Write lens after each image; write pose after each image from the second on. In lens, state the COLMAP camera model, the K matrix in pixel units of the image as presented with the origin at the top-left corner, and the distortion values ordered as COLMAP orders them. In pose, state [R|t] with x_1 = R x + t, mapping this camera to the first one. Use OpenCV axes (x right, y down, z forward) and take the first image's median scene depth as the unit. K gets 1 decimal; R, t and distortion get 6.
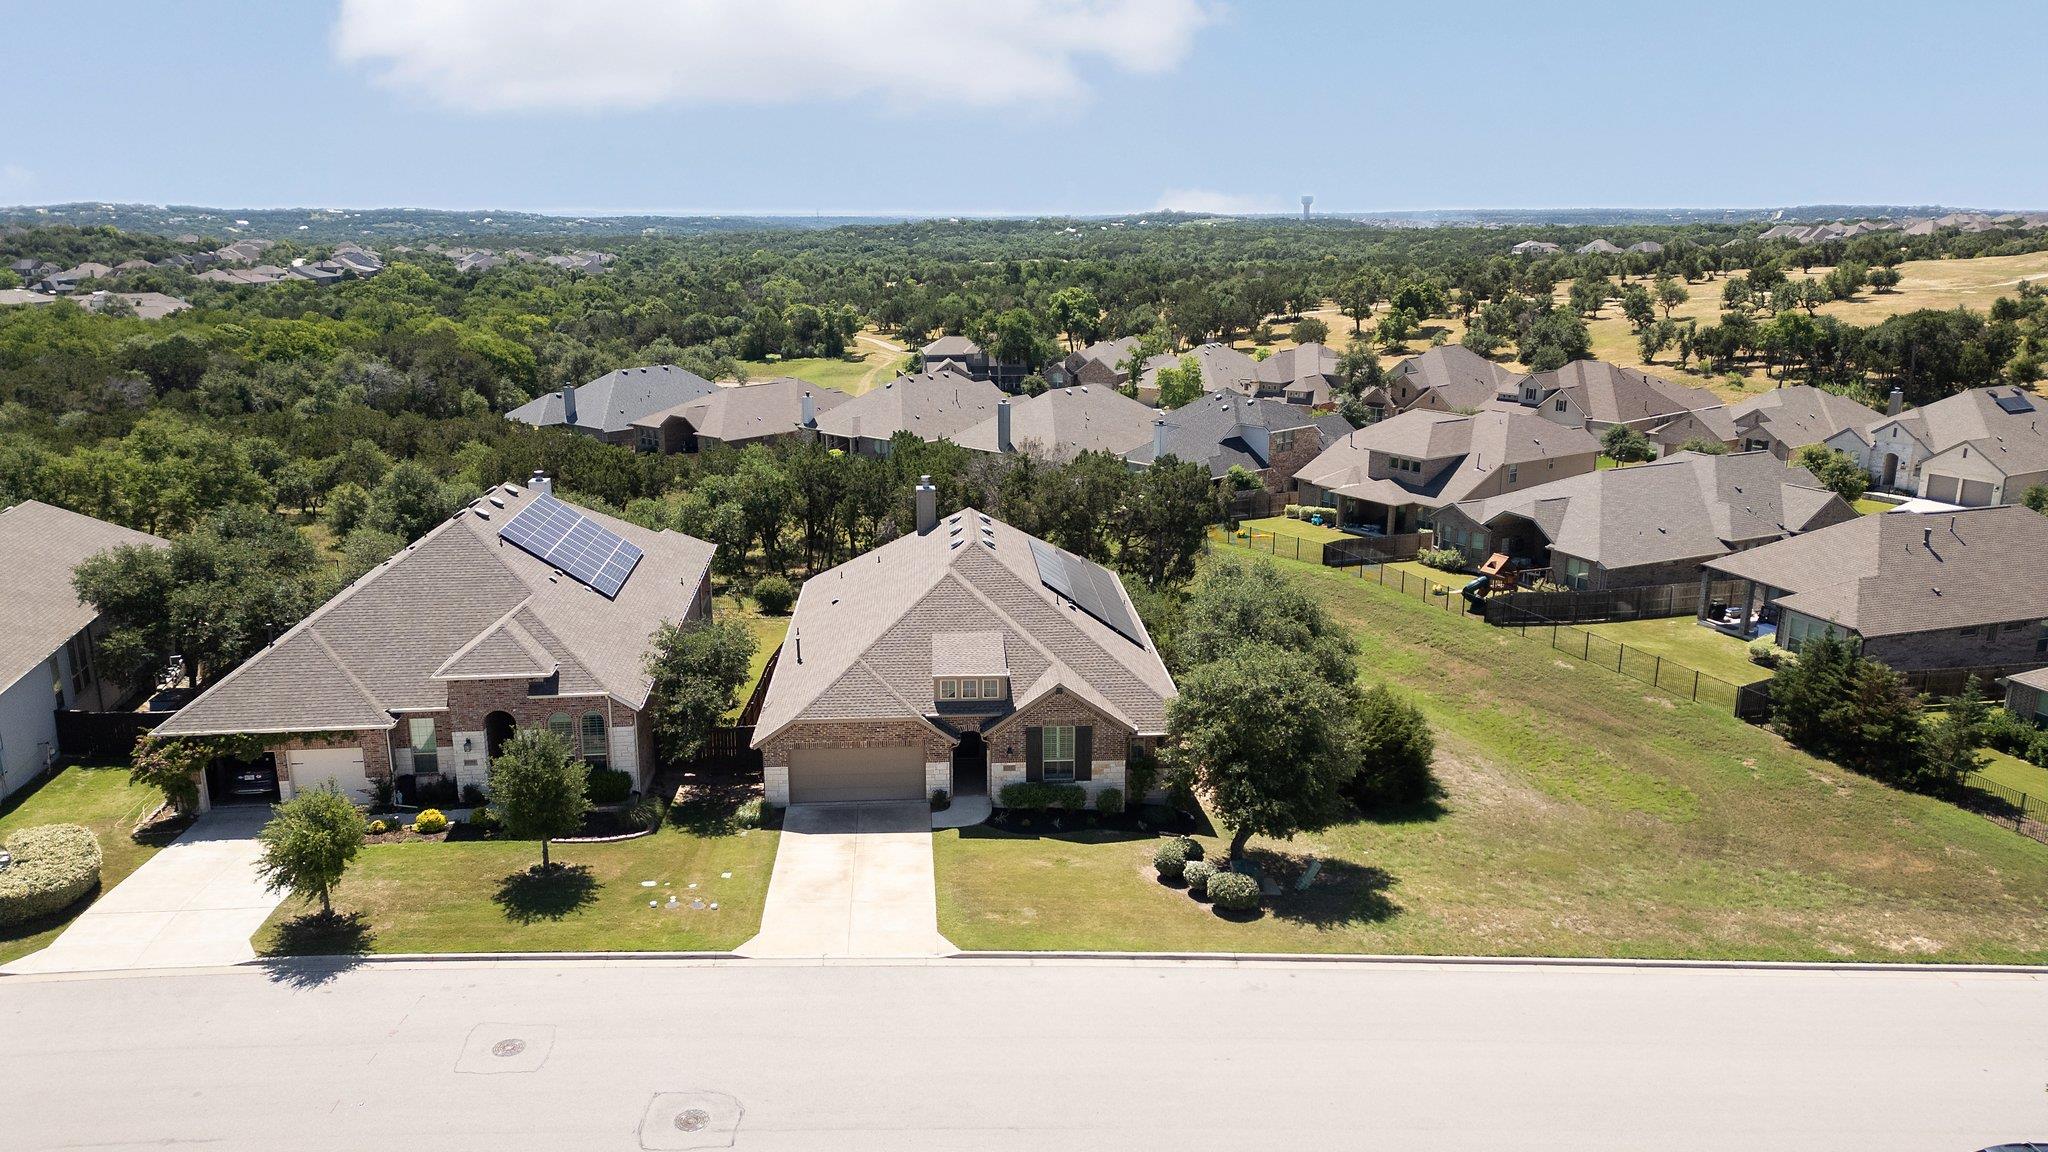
lens RADIAL K [[1490.4, 0, 1024.0], [0, 1490.4, 576.0], [0, 0, 1]] dist [0.066389, -0.064138]
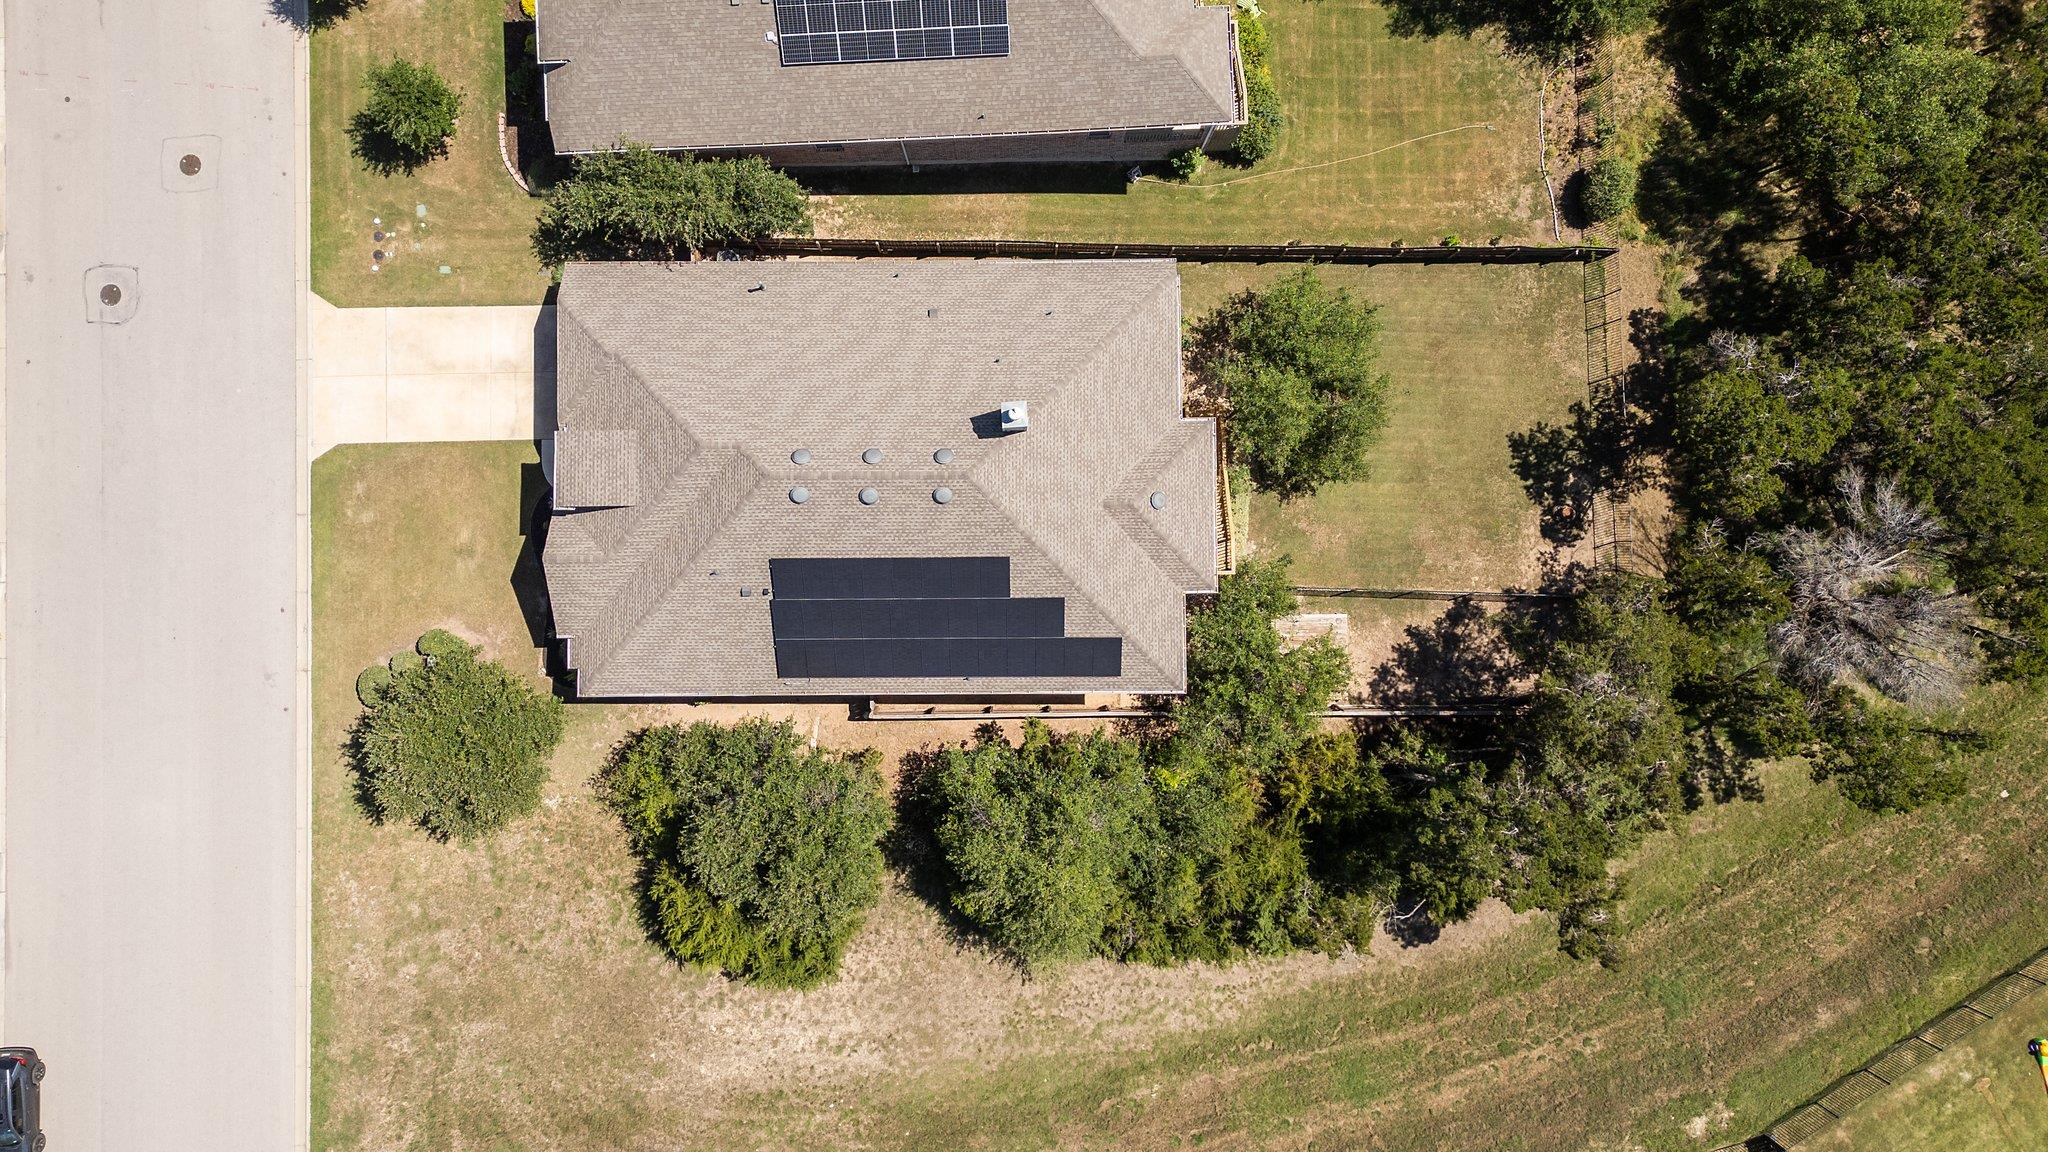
lens RADIAL K [[1490.4, 0, 1024.0], [0, 1490.4, 576.0], [0, 0, 1]] dist [0.066389, -0.064138]
pose [[-0.094031, 0.994152, -0.053100, 0.024710], [-0.205301, 0.032827, 0.978148, -0.402033], [0.974171, 0.102878, 0.201014, 0.452338]]
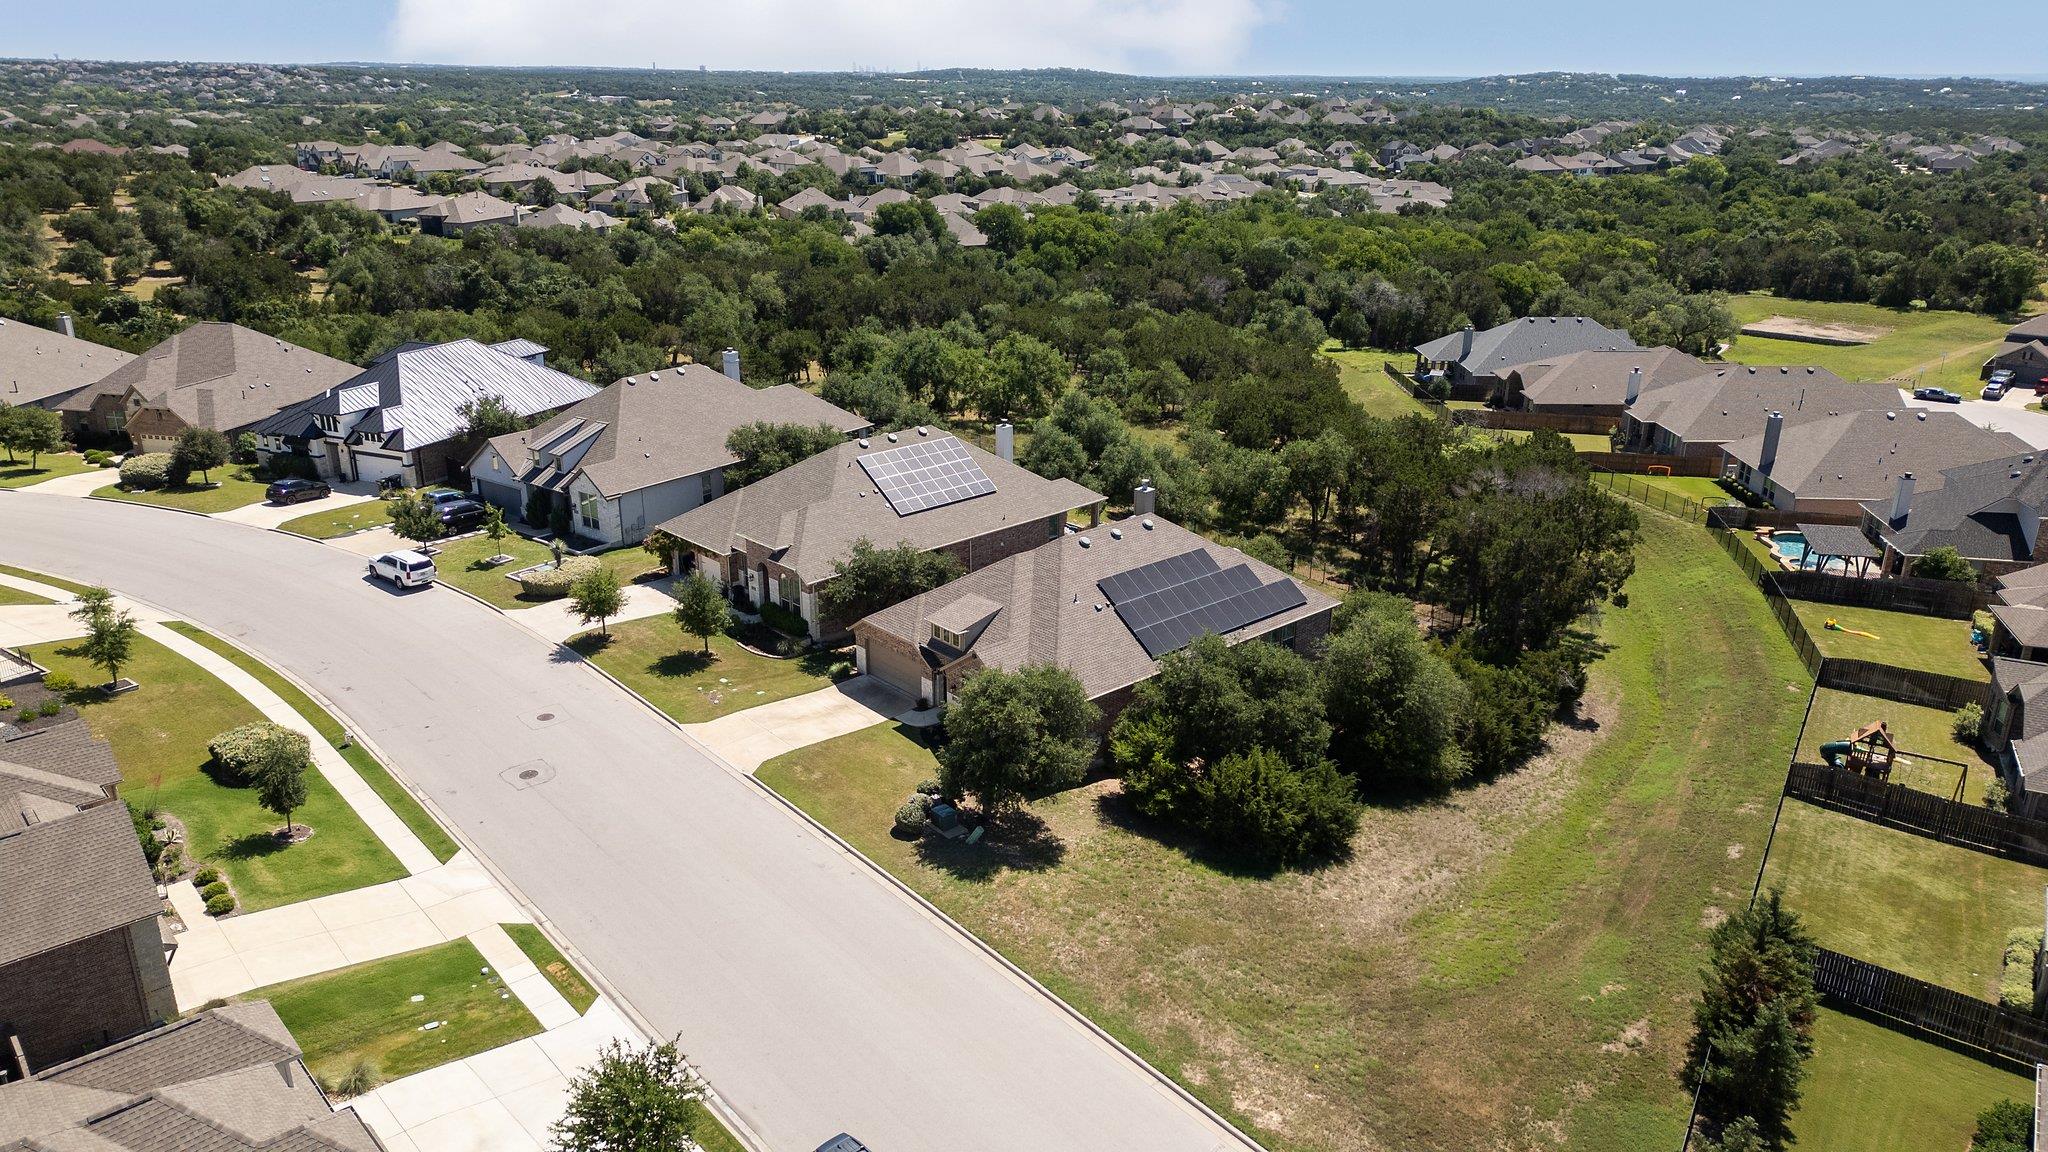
lens RADIAL K [[1490.4, 0, 1024.0], [0, 1490.4, 576.0], [0, 0, 1]] dist [0.066389, -0.064138]
pose [[0.591460, 0.268937, -0.760163, 0.436943], [-0.193638, 0.962525, 0.189867, -0.108040], [0.782739, 0.034897, 0.621371, 0.070043]]
